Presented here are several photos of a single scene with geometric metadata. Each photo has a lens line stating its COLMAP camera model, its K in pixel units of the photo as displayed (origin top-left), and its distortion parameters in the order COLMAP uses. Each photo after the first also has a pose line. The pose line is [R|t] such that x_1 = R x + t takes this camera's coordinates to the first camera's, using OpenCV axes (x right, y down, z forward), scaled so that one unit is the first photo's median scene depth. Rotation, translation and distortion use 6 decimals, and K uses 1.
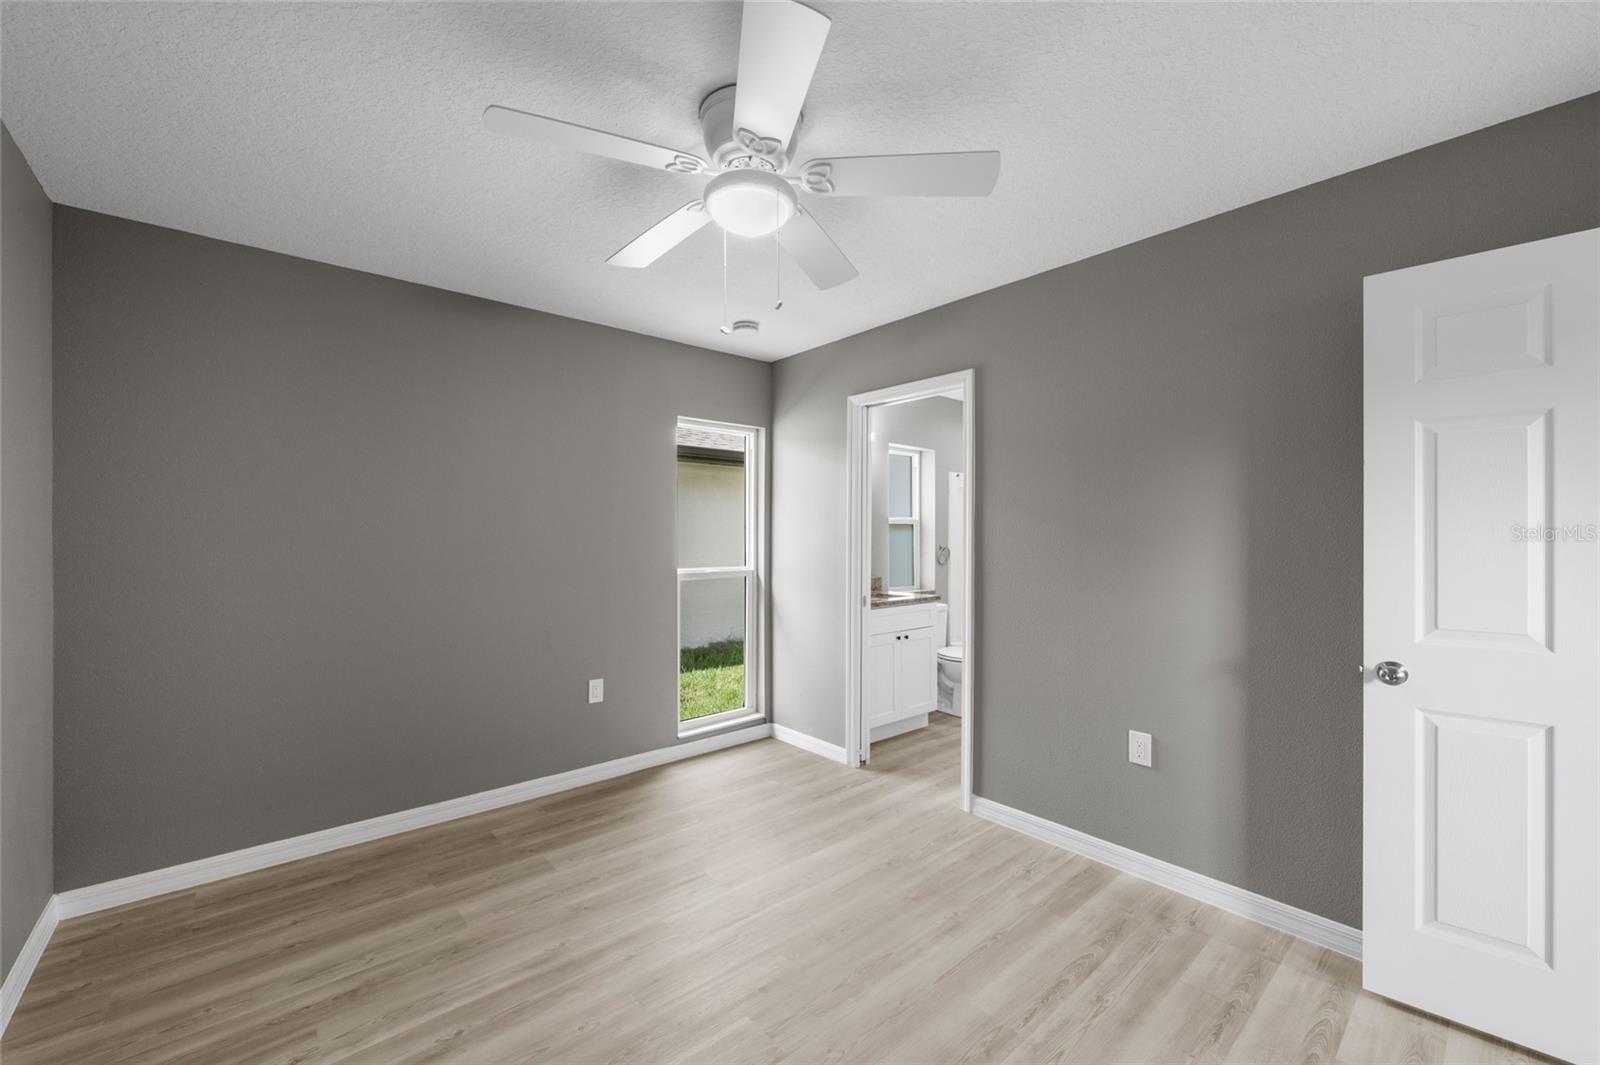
lens RADIAL K [[638.6, 0, 797.1], [0, 638.6, 533.0], [0, 0, 1]] dist [-0.000594, -0.000364]
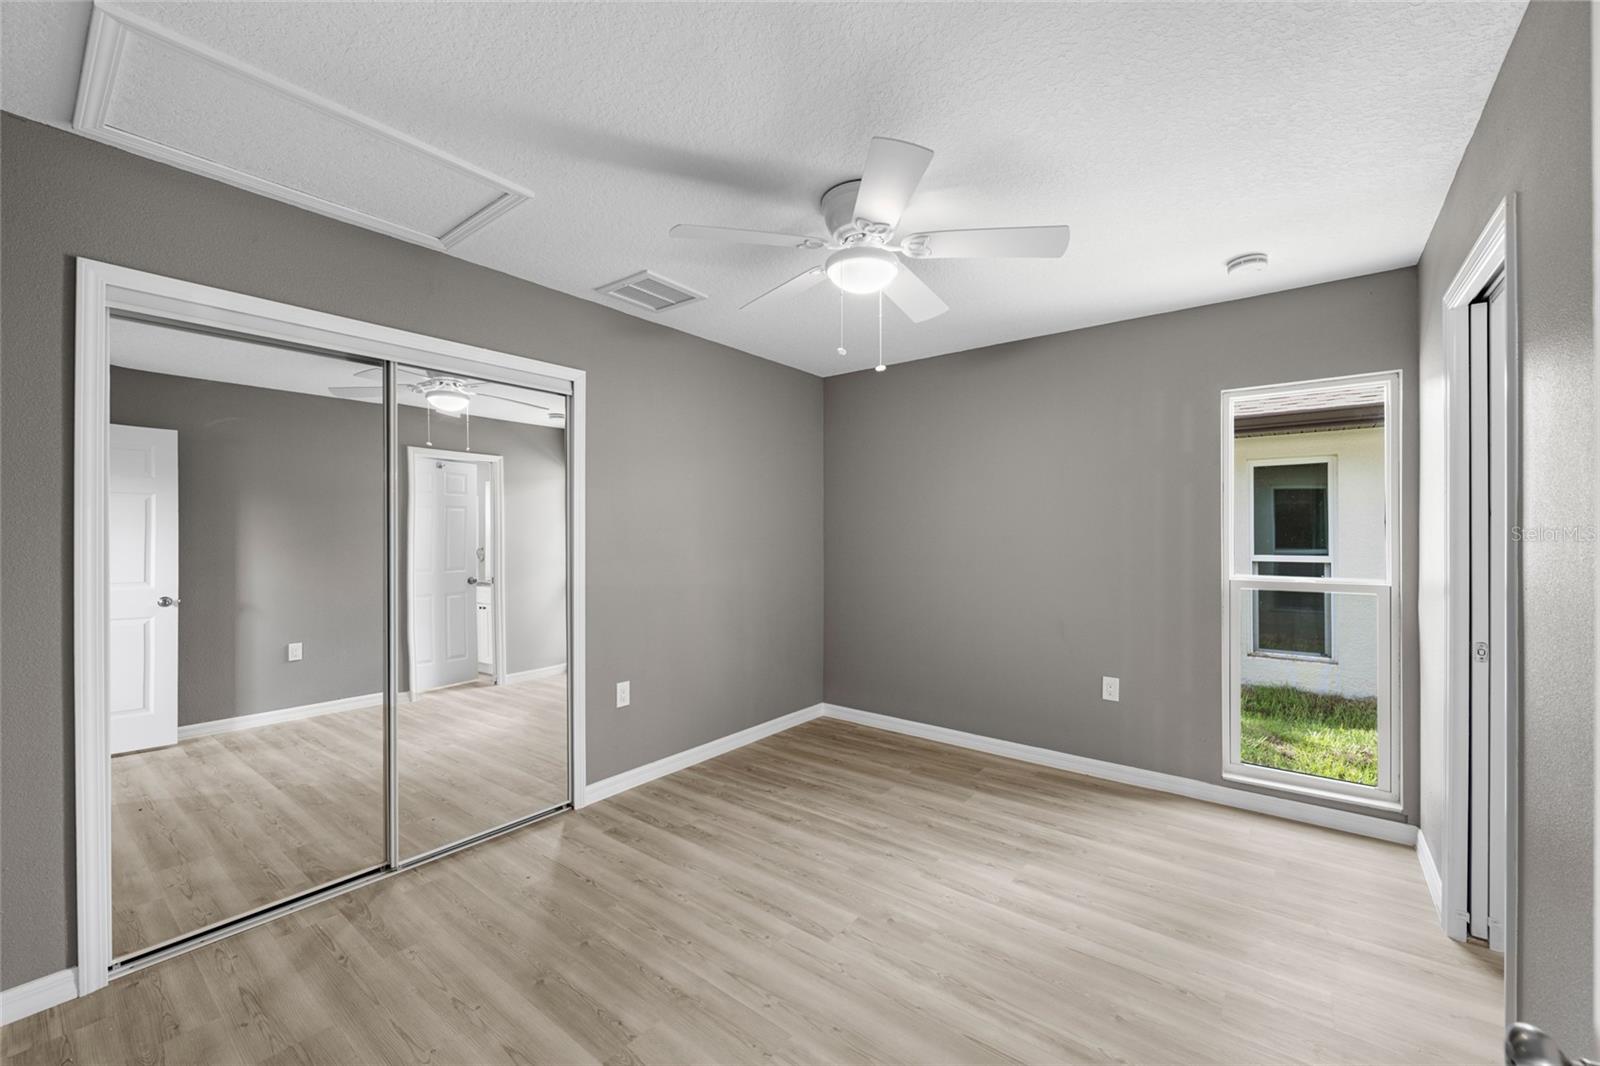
lens RADIAL K [[638.6, 0, 797.1], [0, 638.6, 533.5], [0, 0, 1]] dist [-0.000594, -0.000364]
pose [[0.185875, 0.000624, -0.982573, 0.837253], [0.002135, 0.999997, 0.001039, 0.003365], [0.982571, -0.002291, 0.185873, 0.484914]]
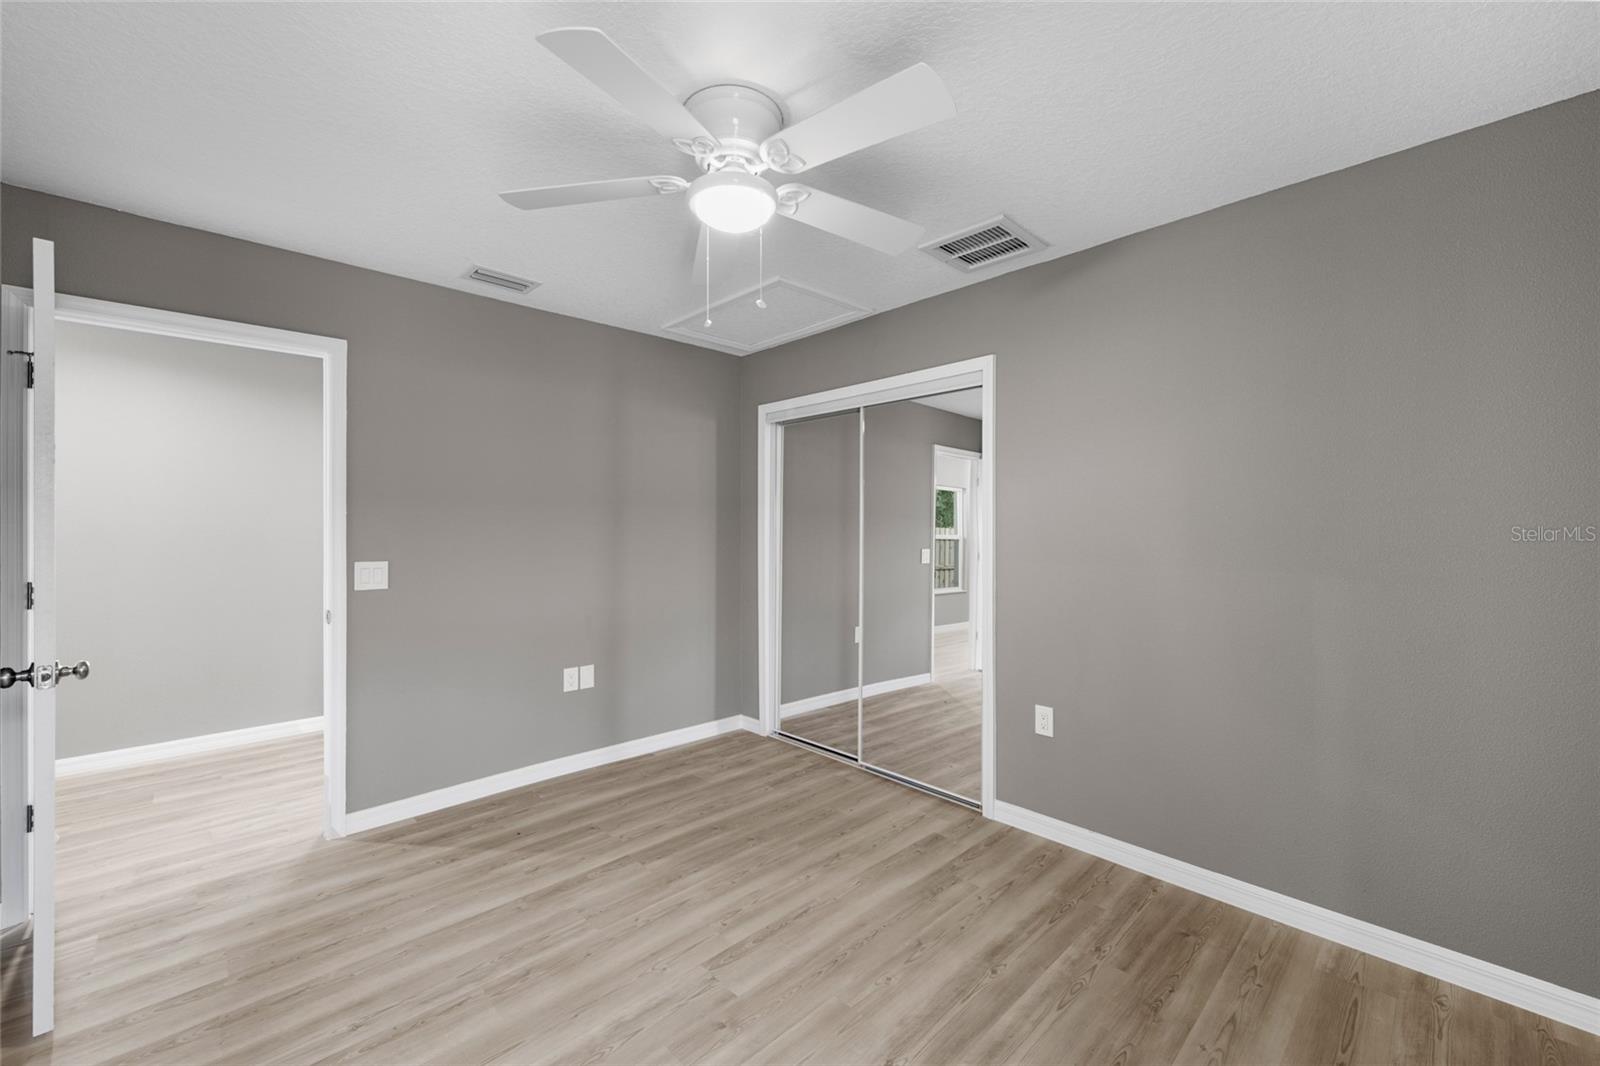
lens RADIAL K [[638.6, 0, 797.1], [0, 638.6, 533.5], [0, 0, 1]] dist [-0.000594, -0.000364]
pose [[-0.998980, 0.001515, -0.045138, -0.096117], [0.001365, 0.999993, 0.003356, 0.008029], [0.045143, 0.003291, -0.998975, 1.505334]]
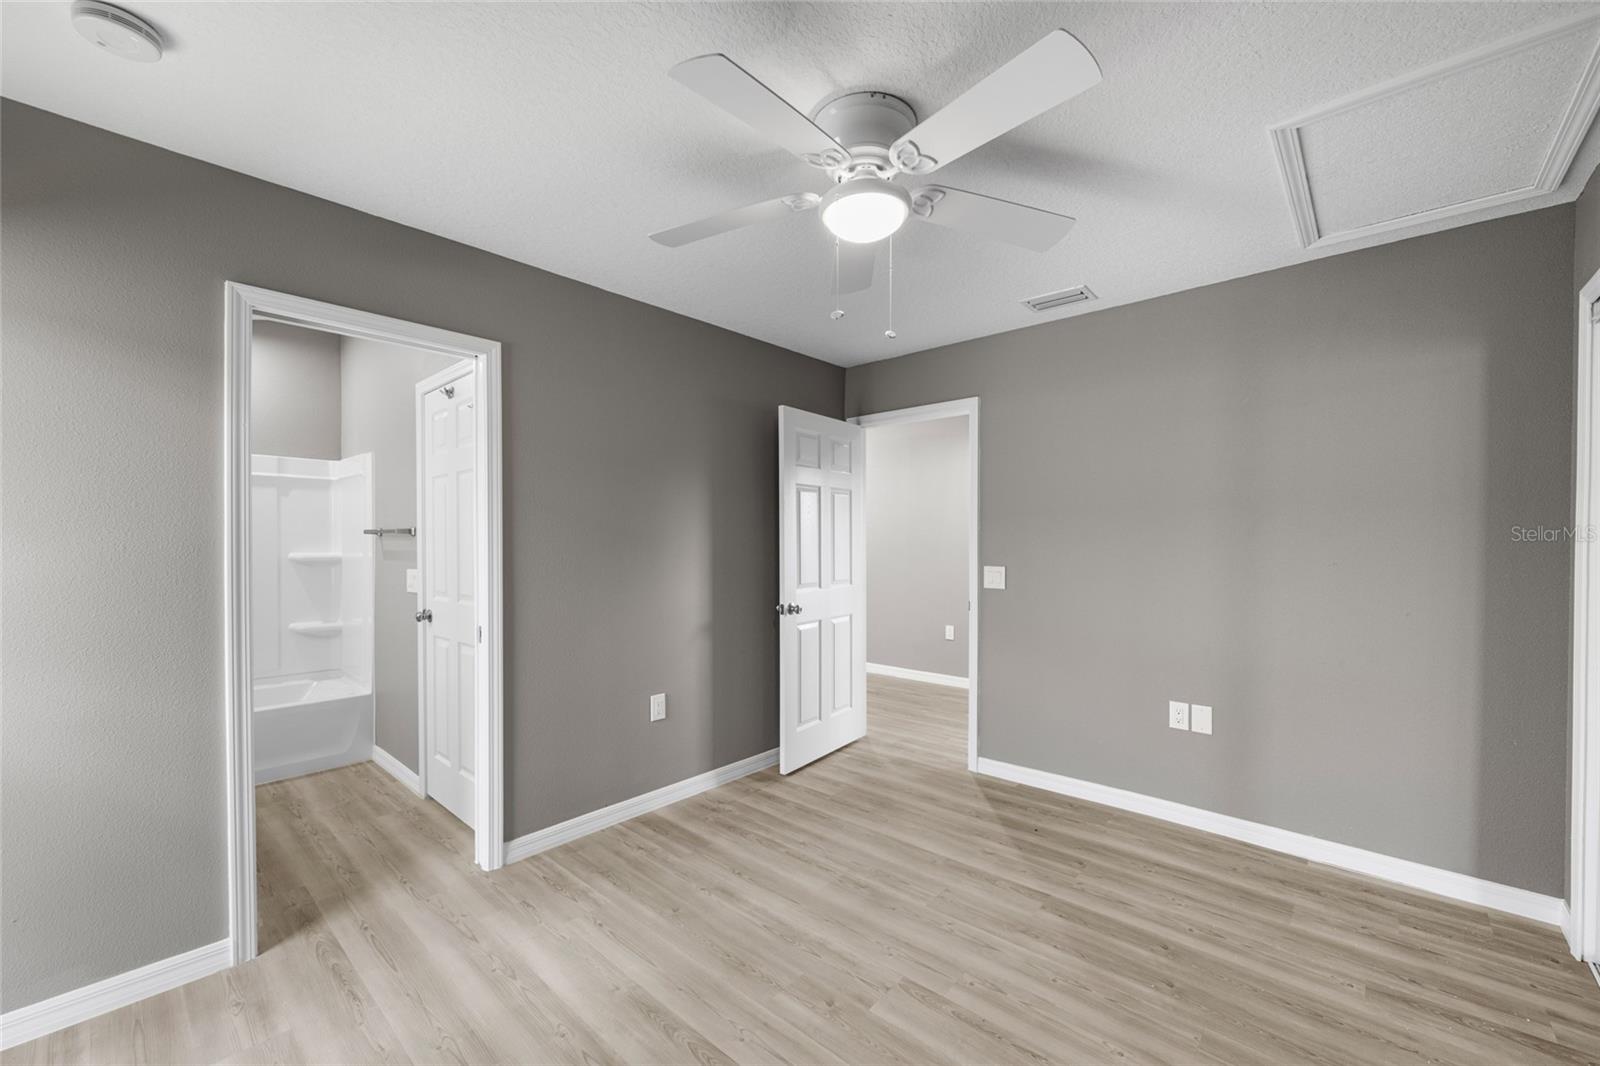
lens RADIAL K [[638.5, 0, 800.8], [0, 638.5, 548.0], [0, 0, 1]] dist [-0.000981, -0.000258]
pose [[-0.120119, -0.010542, 0.992704, -0.795847], [-0.003275, 0.999942, 0.010223, 0.006625], [-0.992754, -0.002023, -0.120146, 0.916480]]
